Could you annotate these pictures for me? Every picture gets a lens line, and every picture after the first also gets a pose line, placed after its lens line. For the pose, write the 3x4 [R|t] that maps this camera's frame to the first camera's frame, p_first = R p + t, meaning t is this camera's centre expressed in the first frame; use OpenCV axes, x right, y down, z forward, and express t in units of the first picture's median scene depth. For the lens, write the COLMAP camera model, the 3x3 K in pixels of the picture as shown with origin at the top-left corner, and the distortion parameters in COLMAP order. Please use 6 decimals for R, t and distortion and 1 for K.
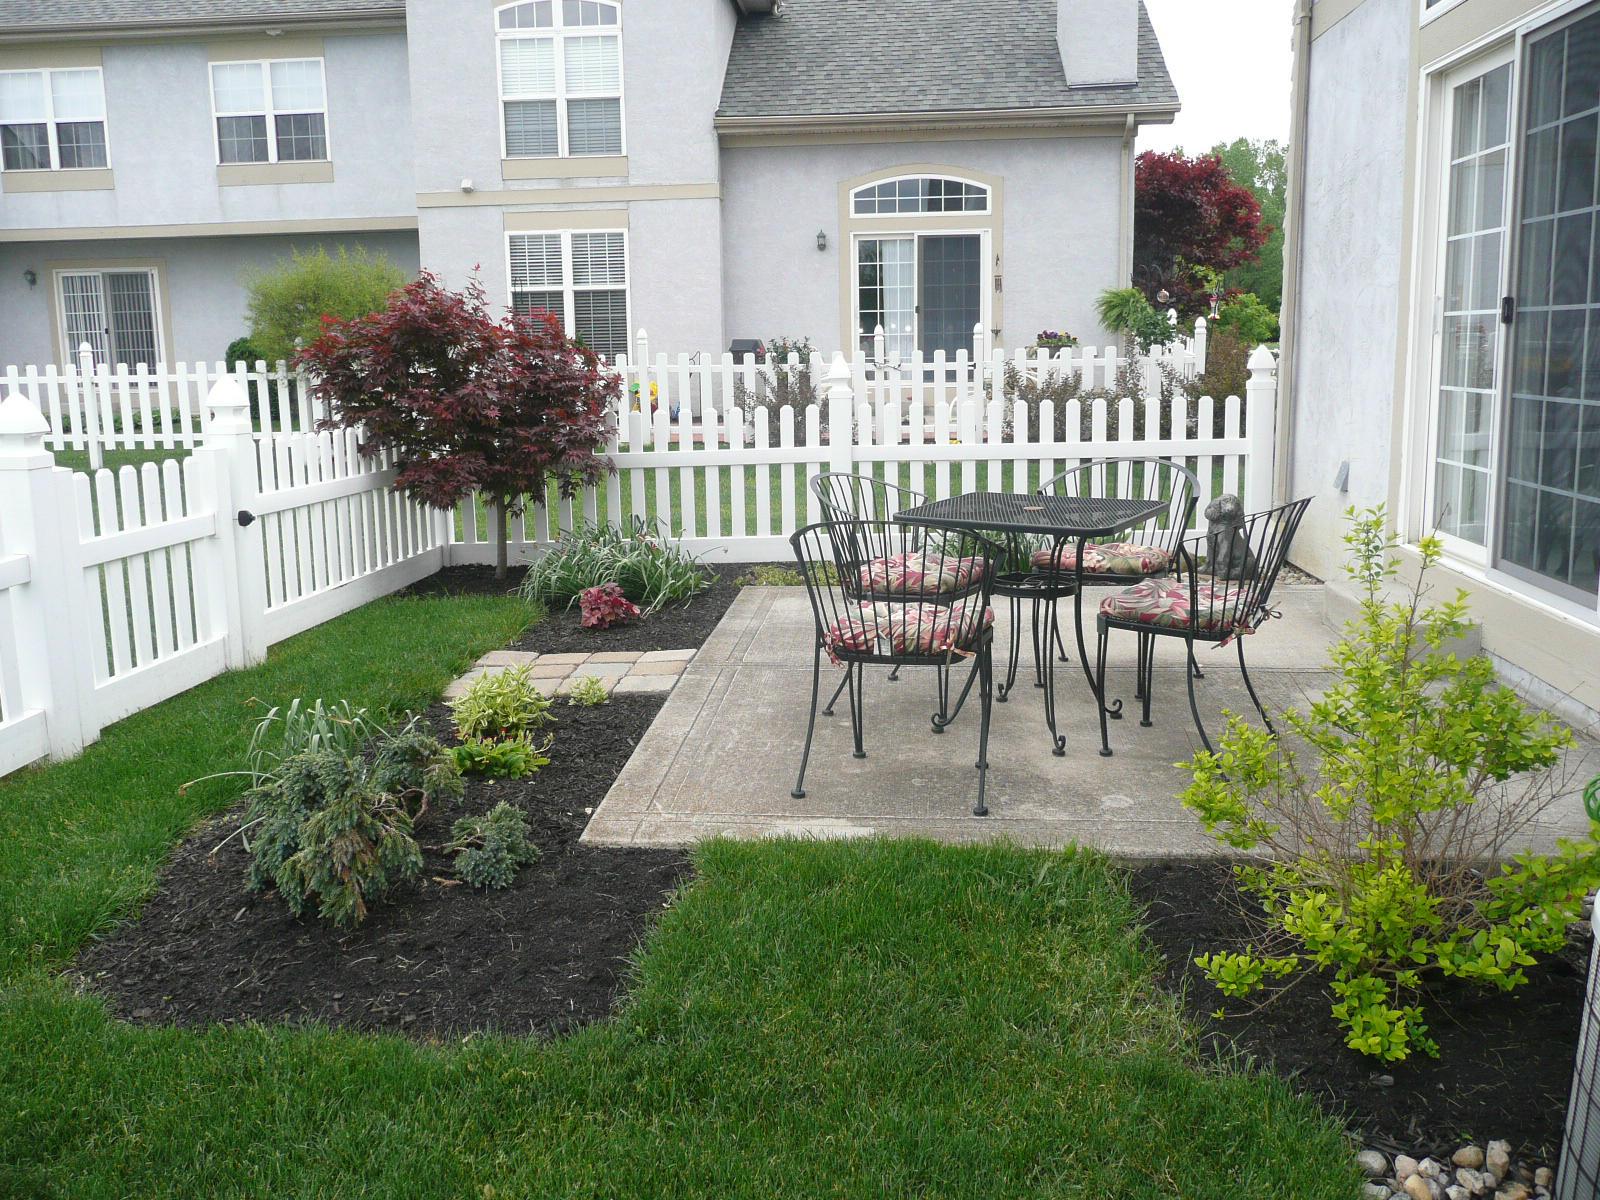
lens RADIAL K [[1344.5, 0, 798.2], [0, 1344.5, 587.2], [0, 0, 1]] dist [-0.033985, 0.029265]
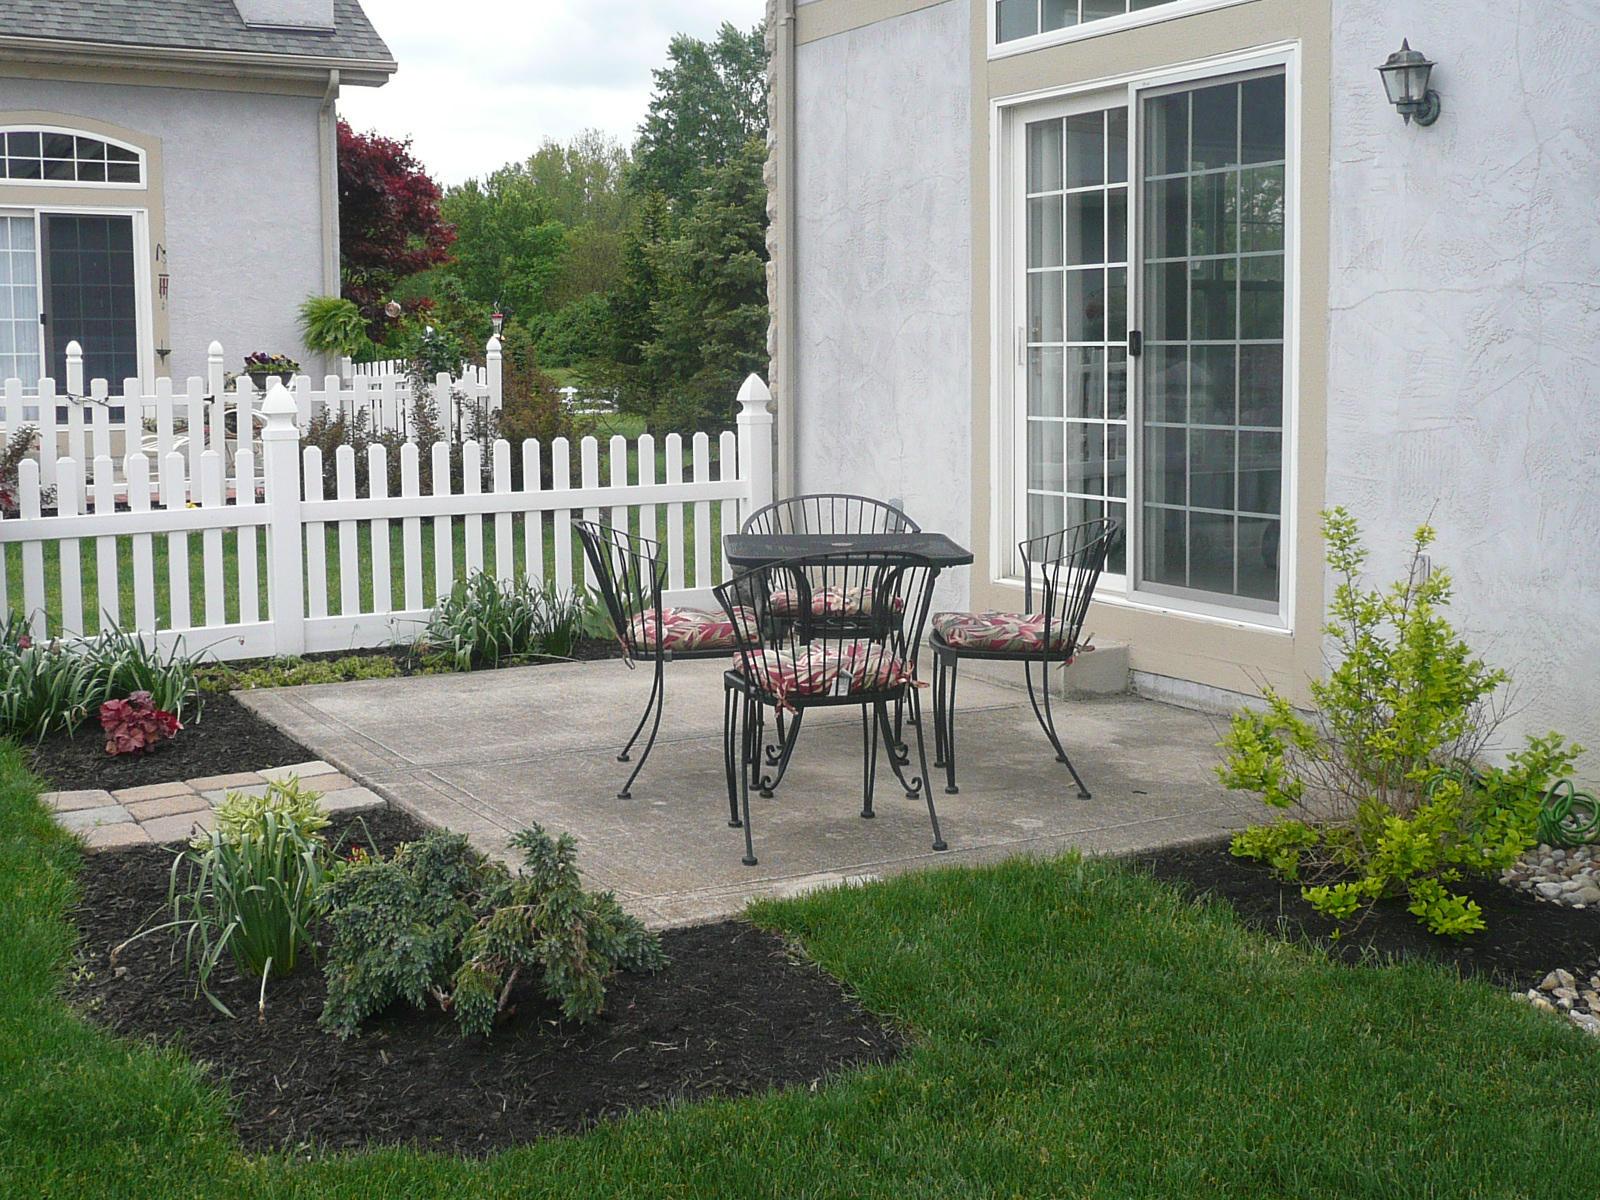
lens RADIAL K [[1961.5, 0, 803.7], [0, 1961.5, 602.6], [0, 0, 1]] dist [-0.021606, 0.000000]
pose [[0.811760, -0.057035, 0.581199, -0.361702], [0.093179, 0.995119, -0.032489, 0.013373], [-0.576509, 0.080528, 0.813113, -0.054986]]
